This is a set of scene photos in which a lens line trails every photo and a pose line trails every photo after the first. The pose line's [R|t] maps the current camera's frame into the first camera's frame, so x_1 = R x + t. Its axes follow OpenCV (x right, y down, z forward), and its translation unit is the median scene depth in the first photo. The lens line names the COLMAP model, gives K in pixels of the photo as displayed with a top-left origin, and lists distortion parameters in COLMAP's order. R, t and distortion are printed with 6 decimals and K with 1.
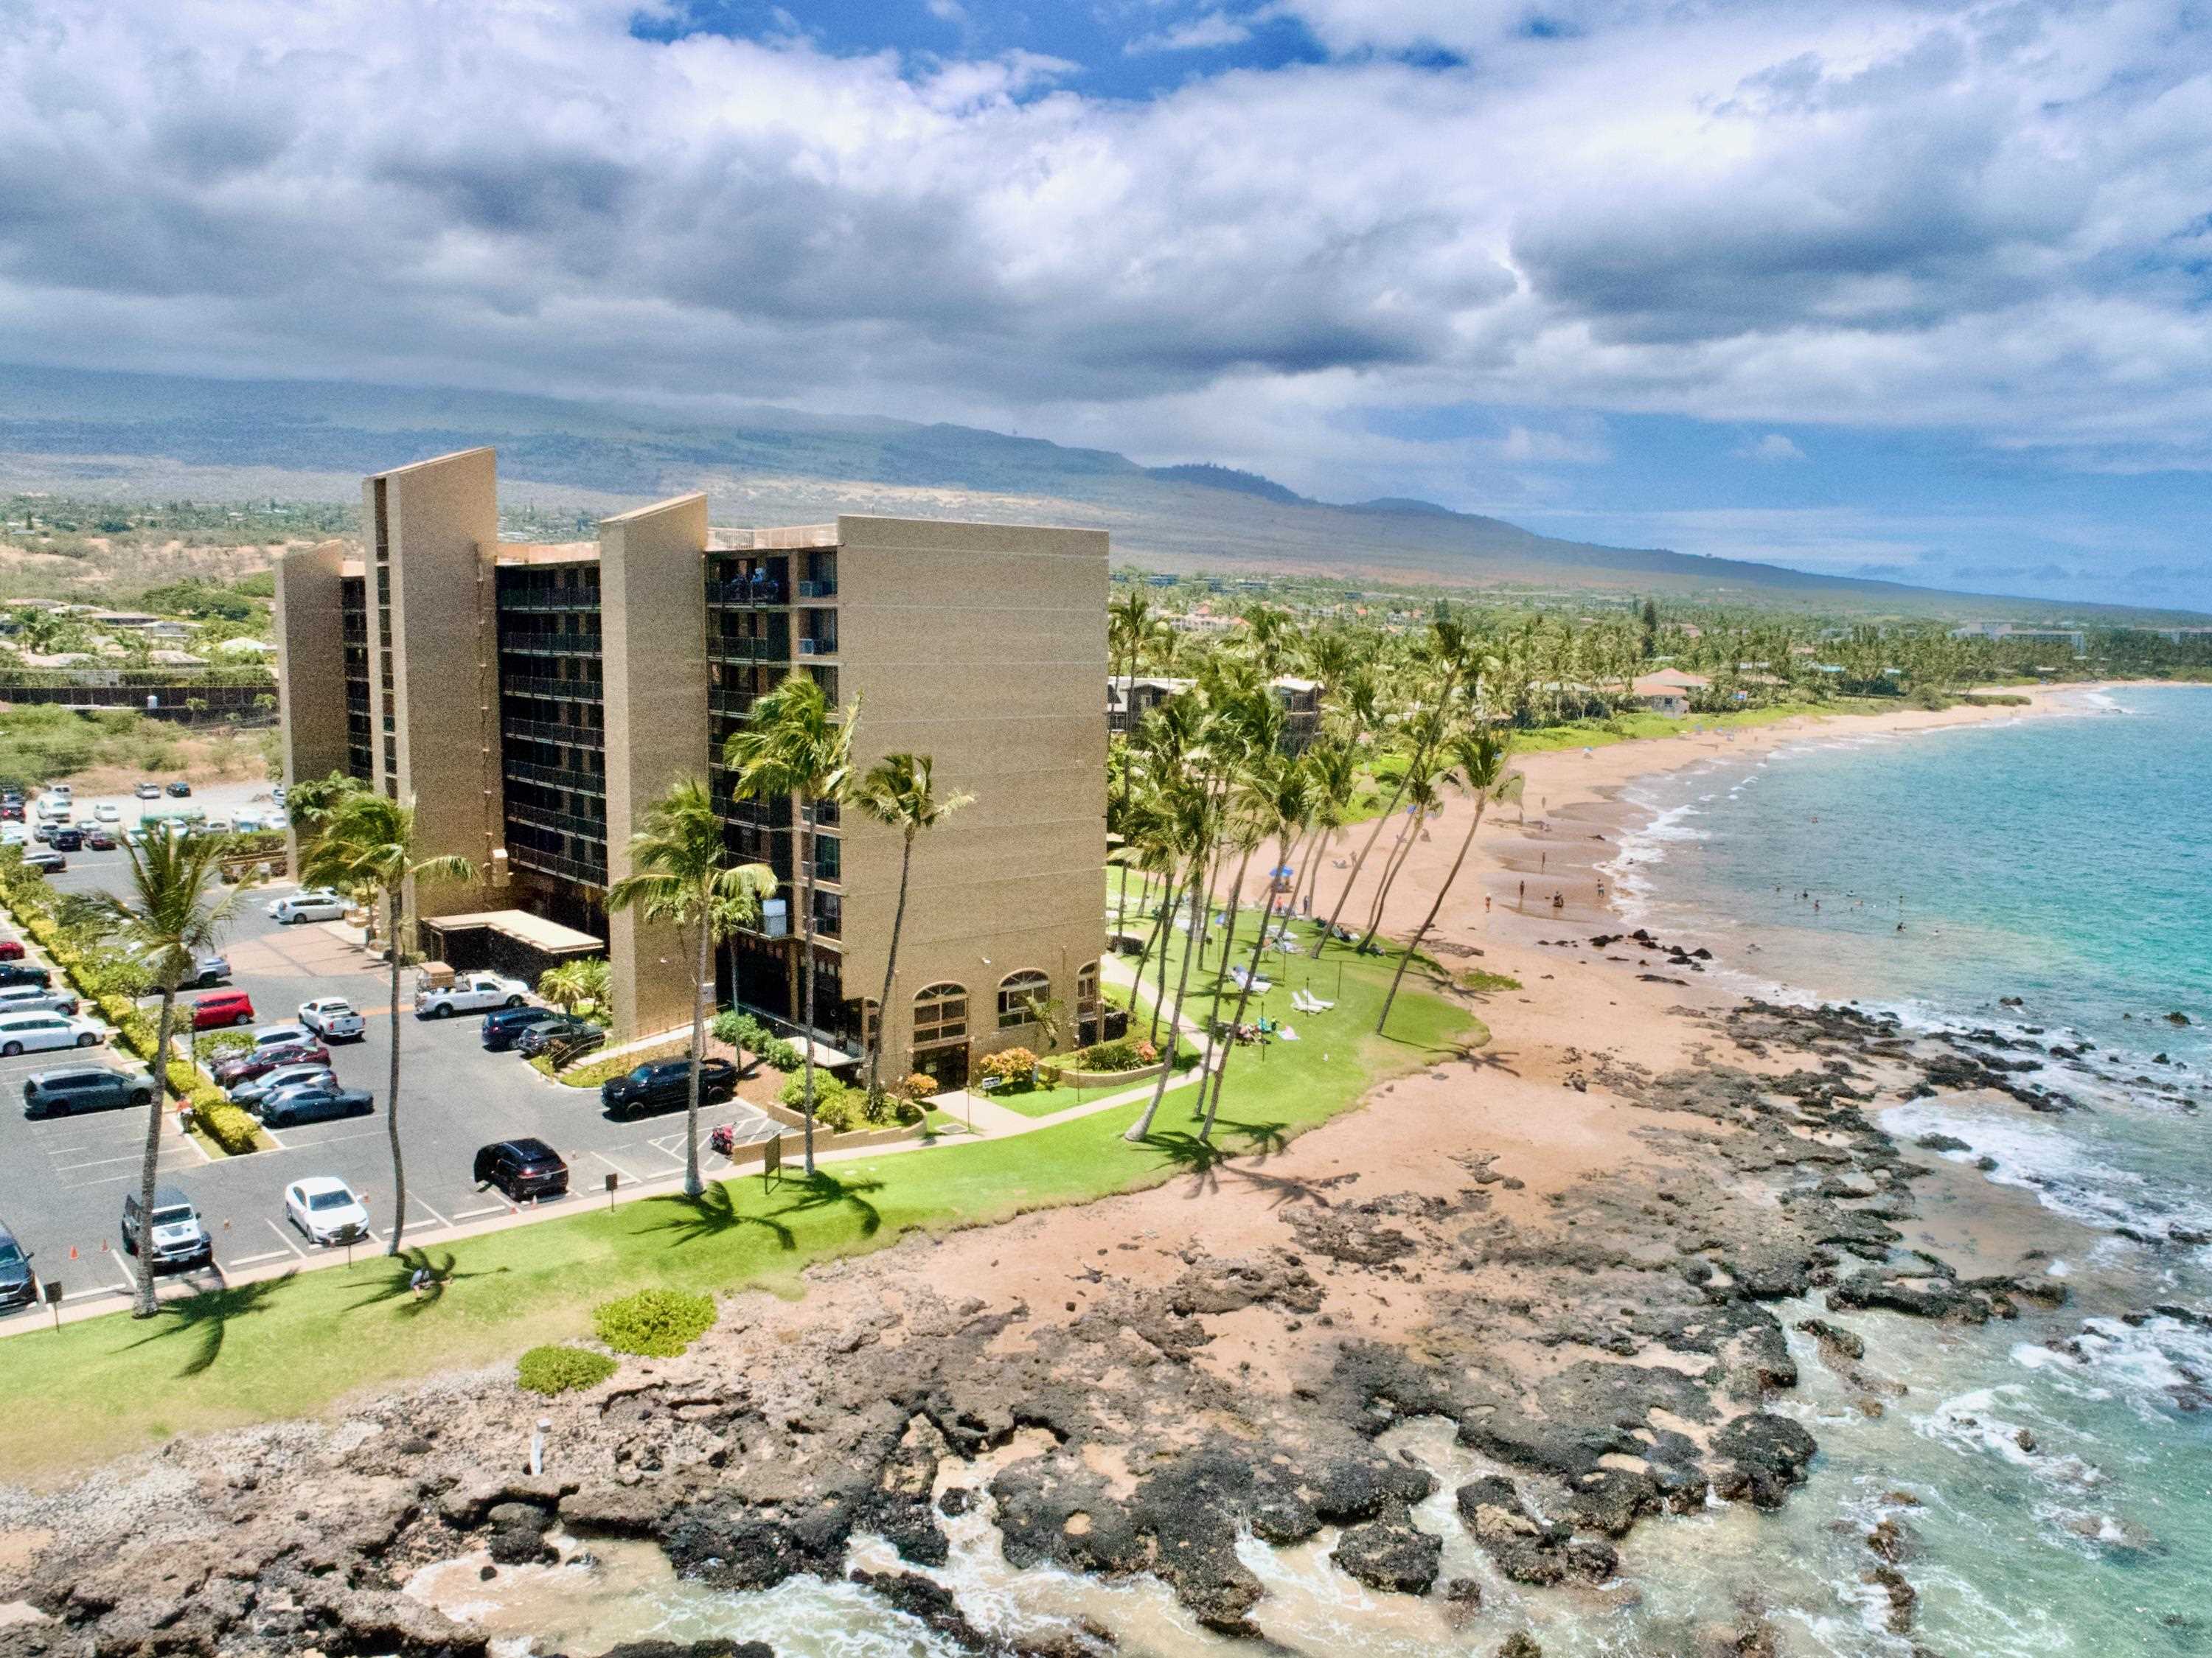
lens RADIAL K [[1676.1, 0, 1095.6], [0, 1676.1, 835.1], [0, 0, 1]] dist [-0.030077, 0.013169]
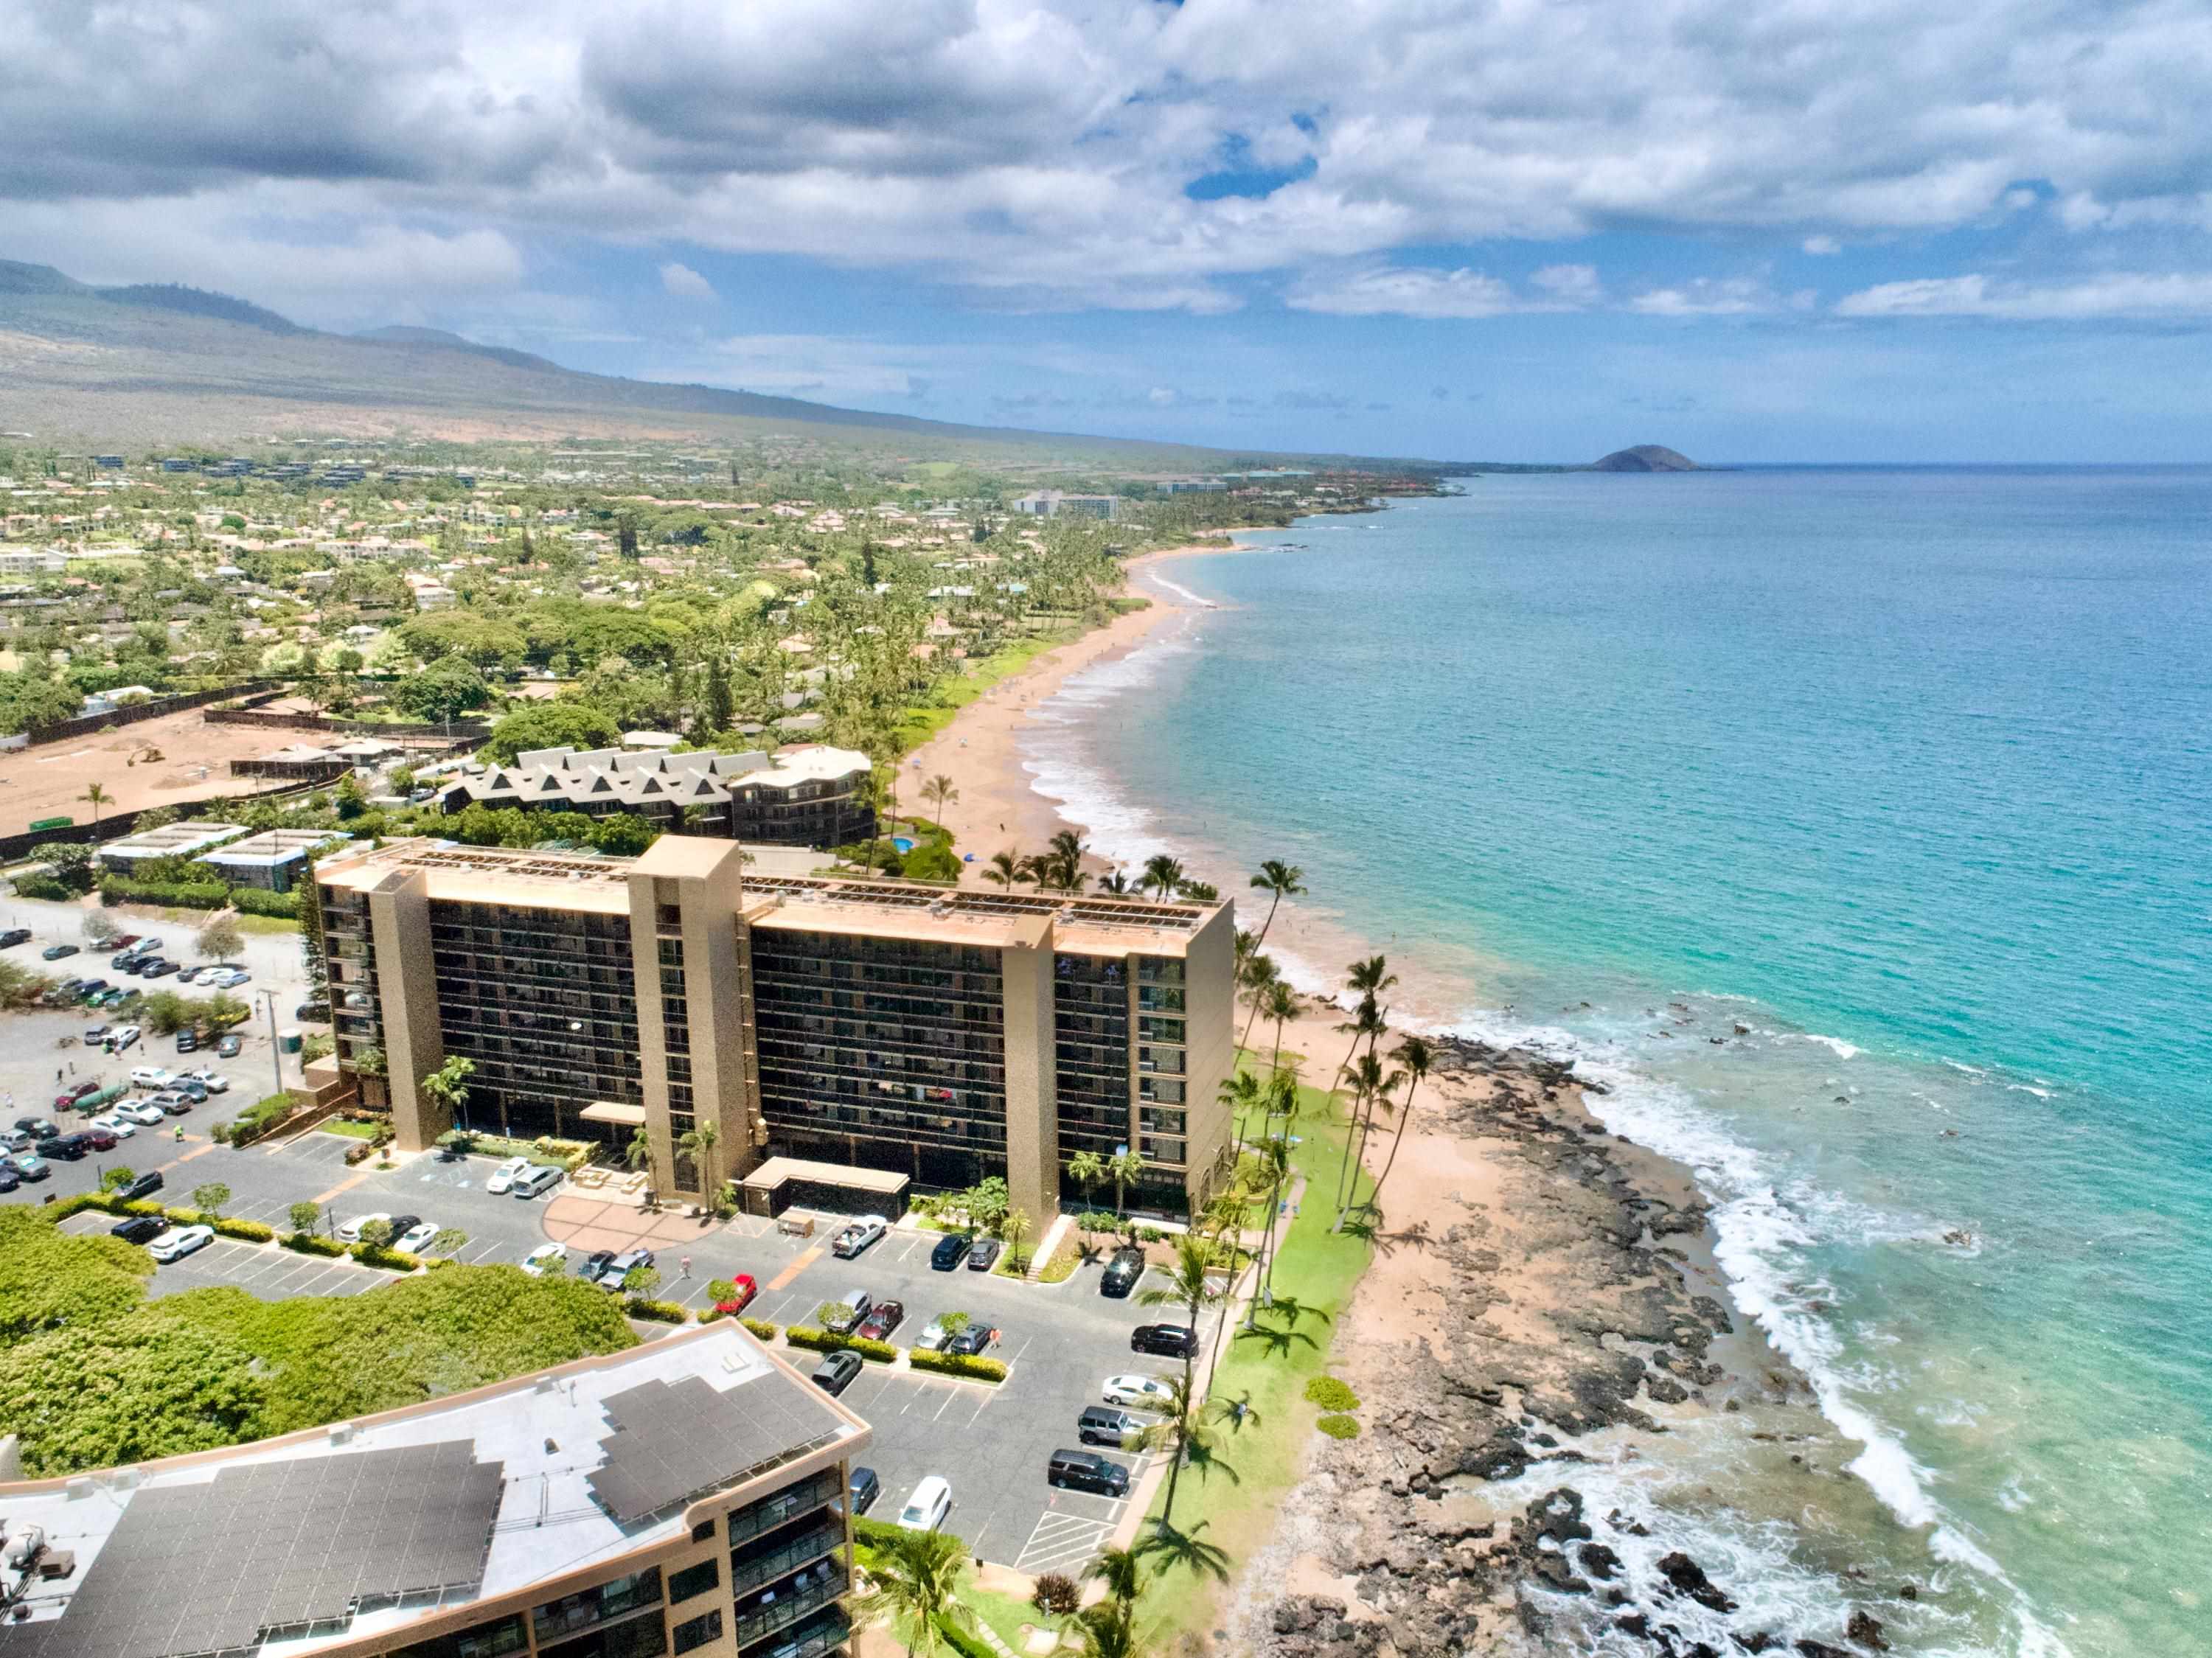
lens RADIAL K [[1676.1, 0, 1107.9], [0, 1676.1, 825.8], [0, 0, 1]] dist [-0.030077, 0.013169]
pose [[0.845752, -0.132112, 0.516963, -1.146816], [0.083657, 0.989713, 0.116061, -0.535172], [-0.526977, -0.054911, 0.848104, -0.483329]]
